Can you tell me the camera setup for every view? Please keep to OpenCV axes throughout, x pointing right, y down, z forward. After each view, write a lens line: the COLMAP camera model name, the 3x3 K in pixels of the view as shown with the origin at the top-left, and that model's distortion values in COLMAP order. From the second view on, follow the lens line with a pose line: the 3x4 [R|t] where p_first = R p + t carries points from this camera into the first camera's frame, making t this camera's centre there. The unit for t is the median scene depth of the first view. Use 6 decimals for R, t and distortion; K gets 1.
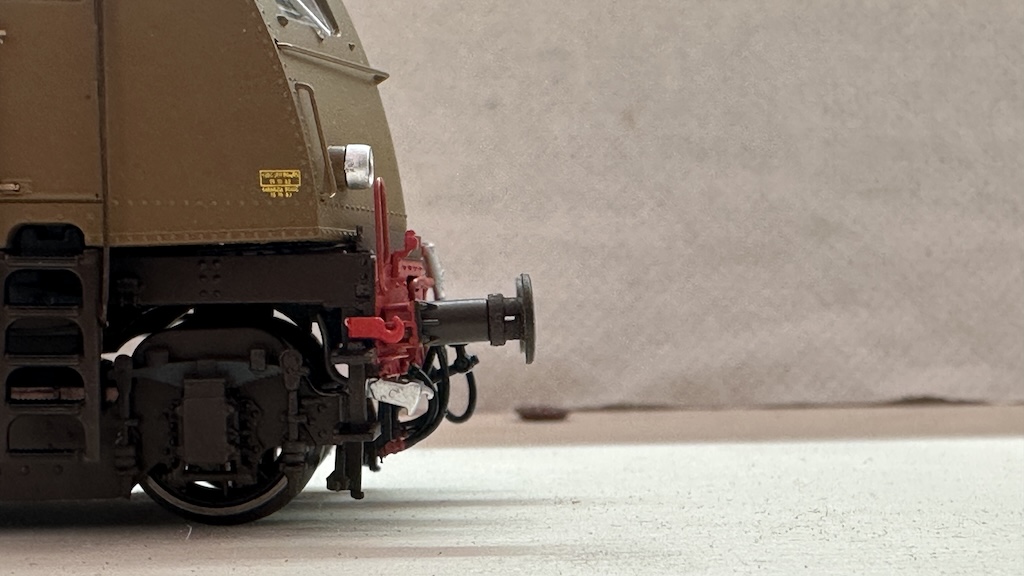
lens RADIAL K [[1424.1, 0, 510.8], [0, 1424.1, 289.3], [0, 0, 1]] dist [0.008597, 0.000000]
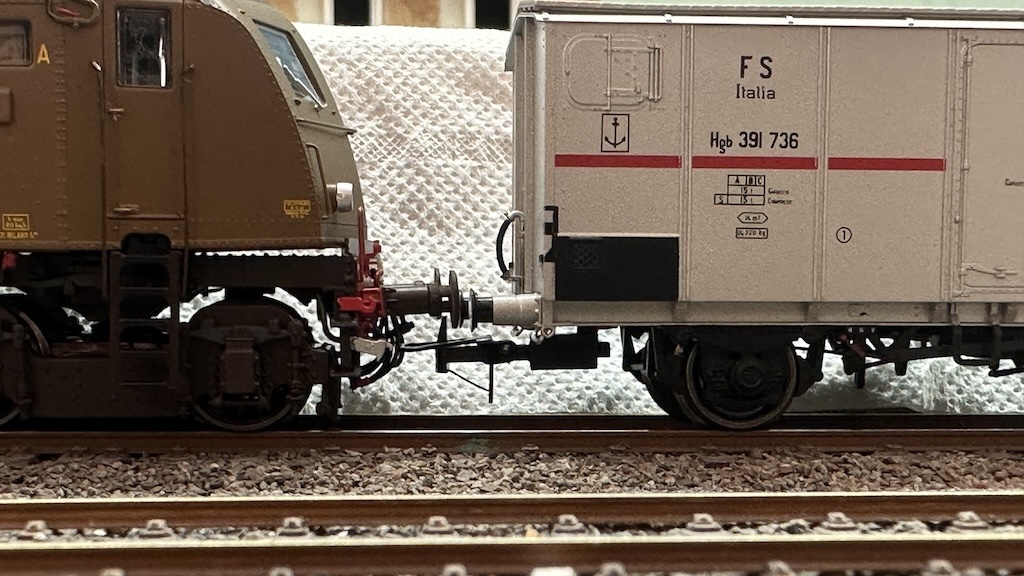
lens RADIAL K [[1424.1, 0, 511.8], [0, 1424.1, 286.6], [0, 0, 1]] dist [0.008597, 0.000000]
pose [[0.996578, 0.010533, 0.081982, -0.055203], [-0.010524, 0.999944, -0.000536, 0.007937], [-0.081983, -0.000329, 0.996634, -0.550370]]
